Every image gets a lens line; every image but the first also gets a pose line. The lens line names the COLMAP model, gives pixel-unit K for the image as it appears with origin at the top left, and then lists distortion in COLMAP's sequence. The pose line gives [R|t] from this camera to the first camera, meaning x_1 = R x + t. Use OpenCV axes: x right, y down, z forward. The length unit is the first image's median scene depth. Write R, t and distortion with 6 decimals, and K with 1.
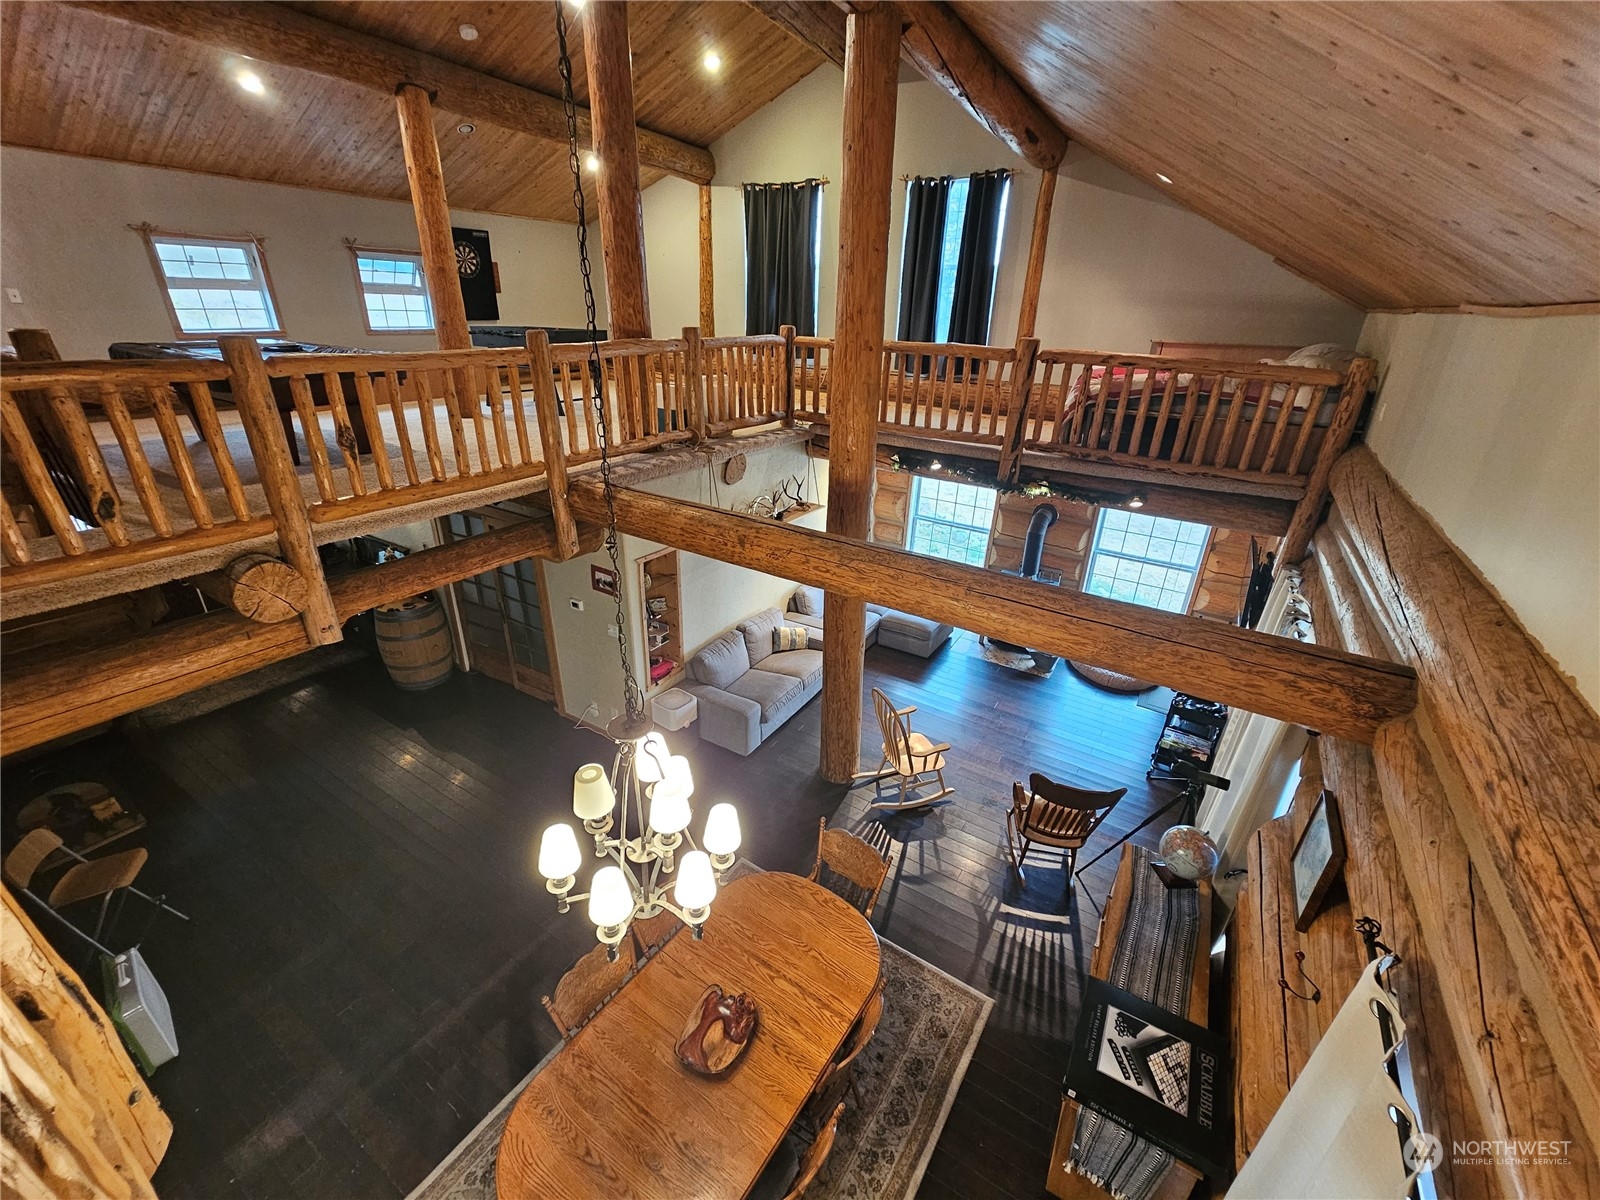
lens RADIAL K [[648.1, 0, 800.0], [0, 648.1, 600.0], [0, 0, 1]] dist [-0.001004, -0.000047]
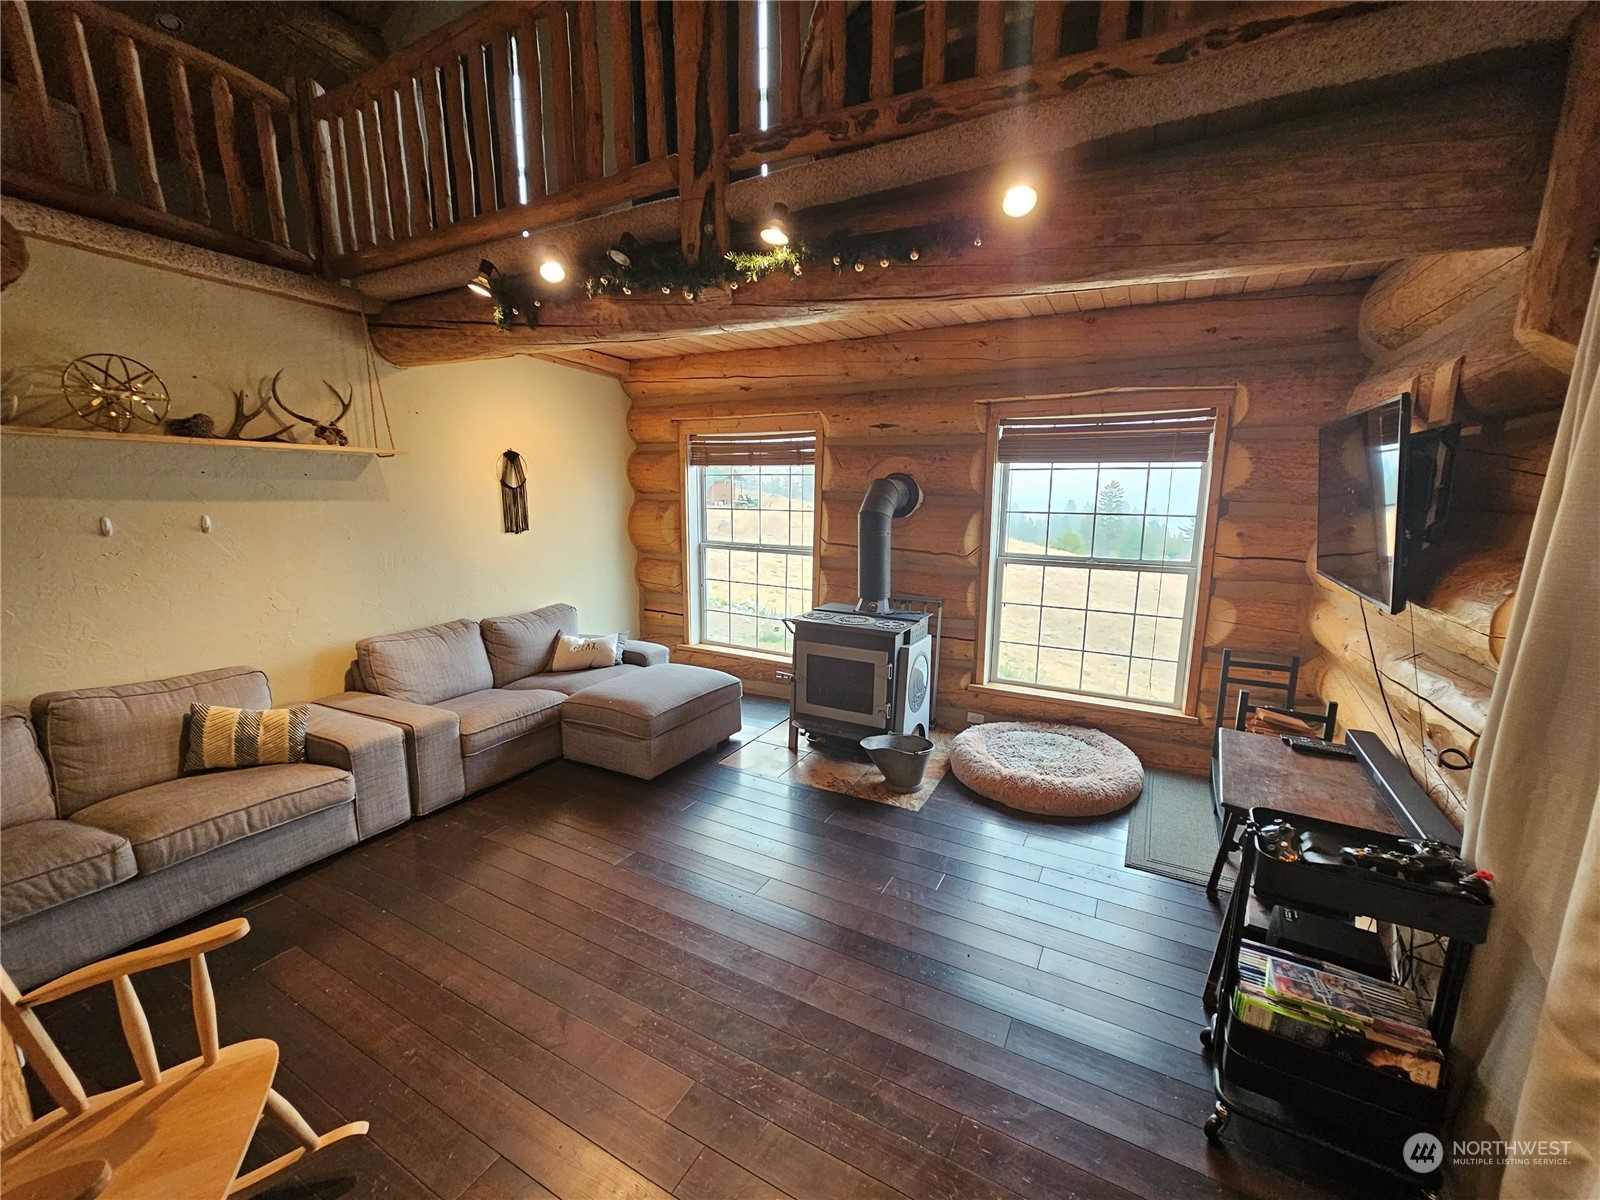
lens RADIAL K [[656.4, 0, 800.0], [0, 656.4, 600.0], [0, 0, 1]] dist [0.000877, 0.000048]
pose [[0.997507, -0.032352, 0.062707, 0.287868], [0.047201, 0.966521, -0.252207, 0.092557], [-0.052448, 0.254538, 0.965639, 0.555797]]
